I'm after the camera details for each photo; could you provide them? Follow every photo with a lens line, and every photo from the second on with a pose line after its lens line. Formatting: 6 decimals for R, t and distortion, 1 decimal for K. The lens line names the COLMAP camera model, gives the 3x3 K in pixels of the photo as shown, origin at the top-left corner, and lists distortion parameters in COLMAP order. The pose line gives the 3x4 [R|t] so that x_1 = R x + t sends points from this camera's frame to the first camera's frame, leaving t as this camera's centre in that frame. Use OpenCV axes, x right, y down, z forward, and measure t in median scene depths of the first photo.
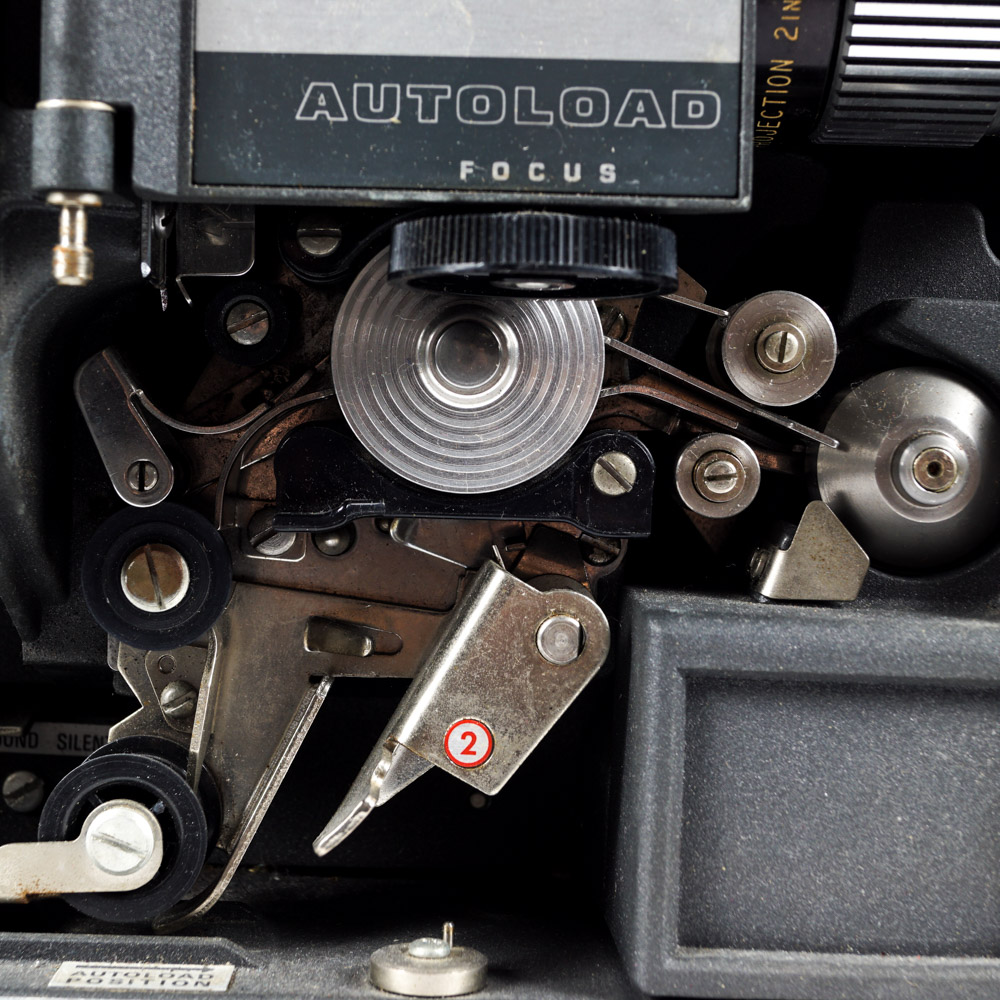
lens RADIAL K [[2169.8, 0, 500.0], [0, 2169.8, 500.0], [0, 0, 1]] dist [-0.020601, -0.245827]
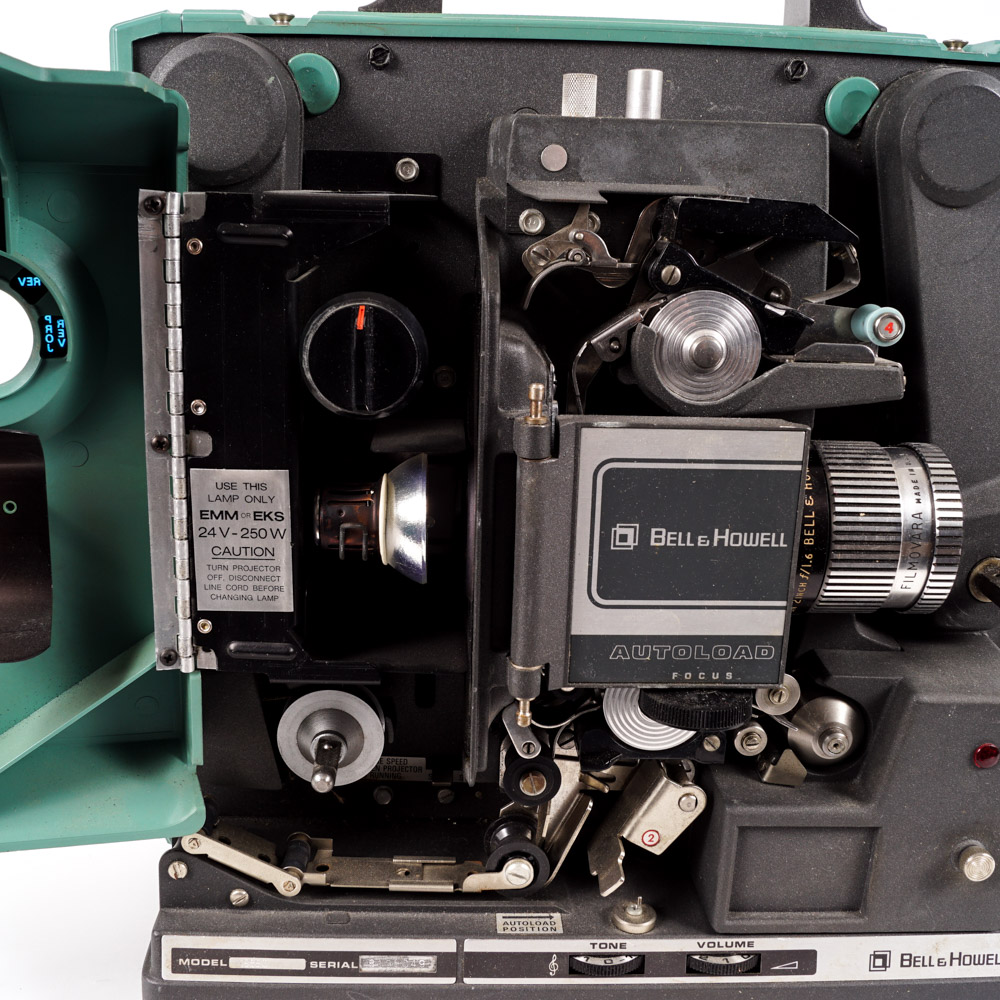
lens RADIAL K [[1151.0, 0, 479.0], [0, 1151.0, 522.2], [0, 0, 1]] dist [-0.101528, 0.022694]
pose [[0.999868, -0.006965, 0.014646, -0.247298], [0.003096, 0.968458, 0.249156, -0.620240], [-0.015919, -0.249078, 0.968353, -0.244719]]
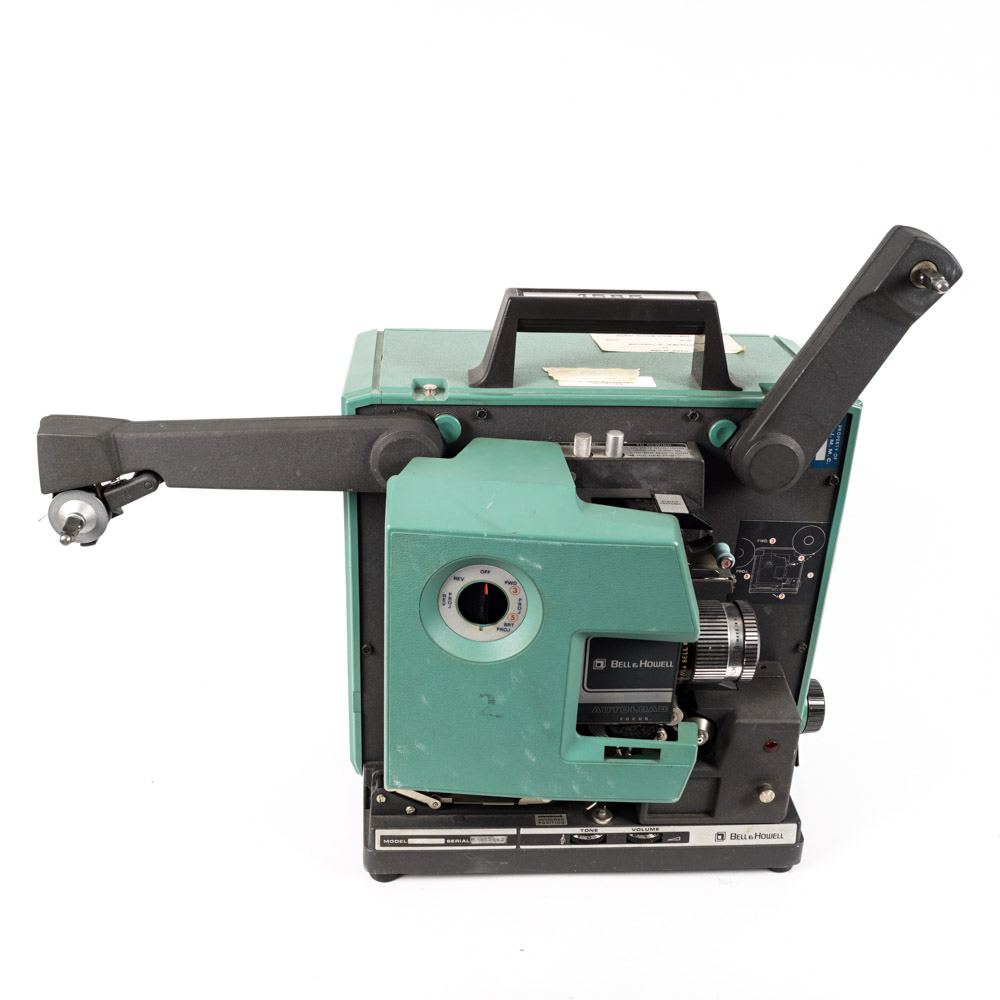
lens RADIAL K [[1151.0, 0, 479.0], [0, 1151.0, 522.2], [0, 0, 1]] dist [-0.101528, 0.022694]
pose [[0.999455, -0.014721, 0.029531, -0.430368], [0.001042, 0.908613, 0.417638, -1.719462], [-0.032980, -0.417379, 0.908134, -1.357305]]
